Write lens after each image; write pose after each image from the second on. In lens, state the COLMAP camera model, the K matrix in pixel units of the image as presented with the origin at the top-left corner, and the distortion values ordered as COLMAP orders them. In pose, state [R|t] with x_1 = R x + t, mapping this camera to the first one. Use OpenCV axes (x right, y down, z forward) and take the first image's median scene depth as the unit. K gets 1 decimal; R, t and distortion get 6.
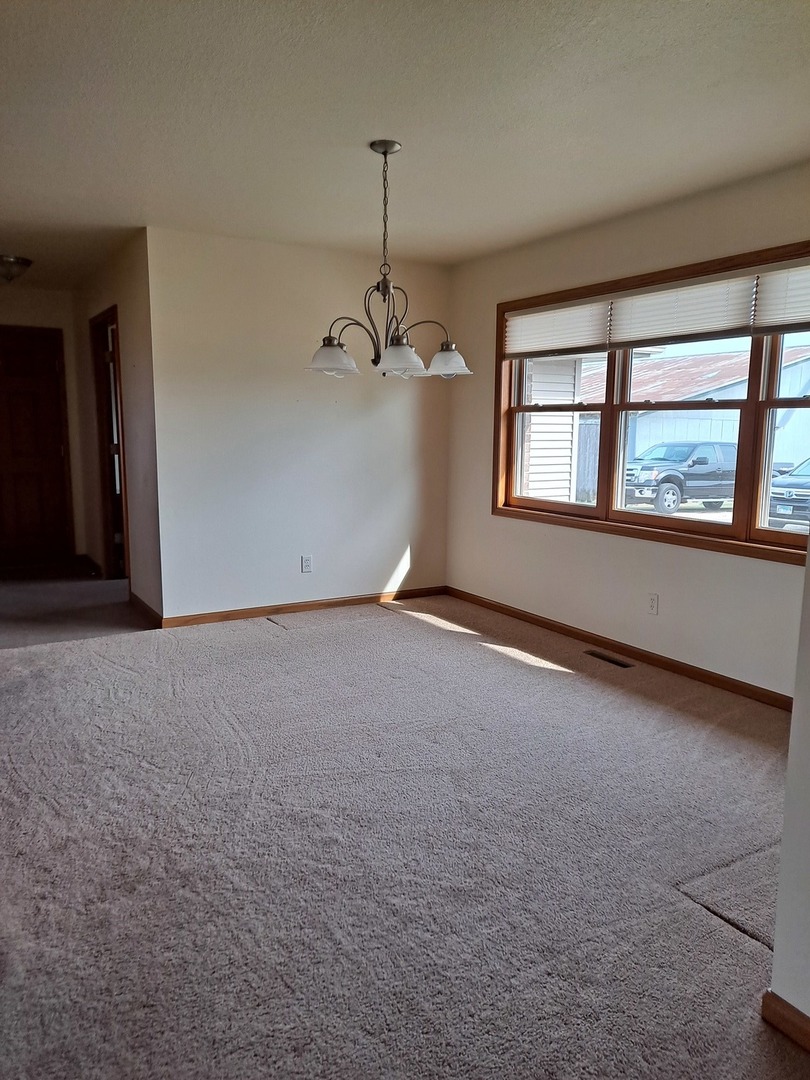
lens RADIAL K [[789.3, 0, 405.0], [0, 789.3, 540.0], [0, 0, 1]] dist [0.058719, -0.063966]
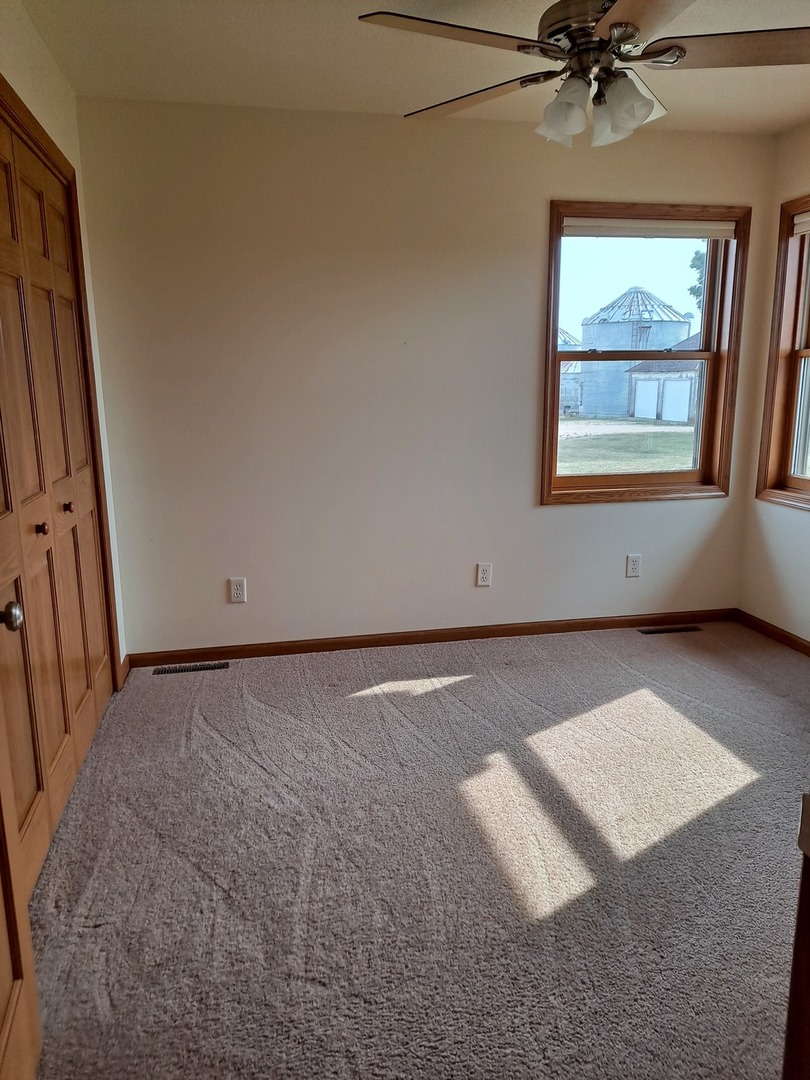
lens RADIAL K [[767.2, 0, 405.0], [0, 767.2, 540.0], [0, 0, 1]] dist [0.045836, -0.000851]
pose [[0.331882, -0.203115, 0.921194, -0.642011], [0.159158, 0.974601, 0.157550, -0.141303], [-0.929797, 0.094327, 0.355780, 0.938308]]
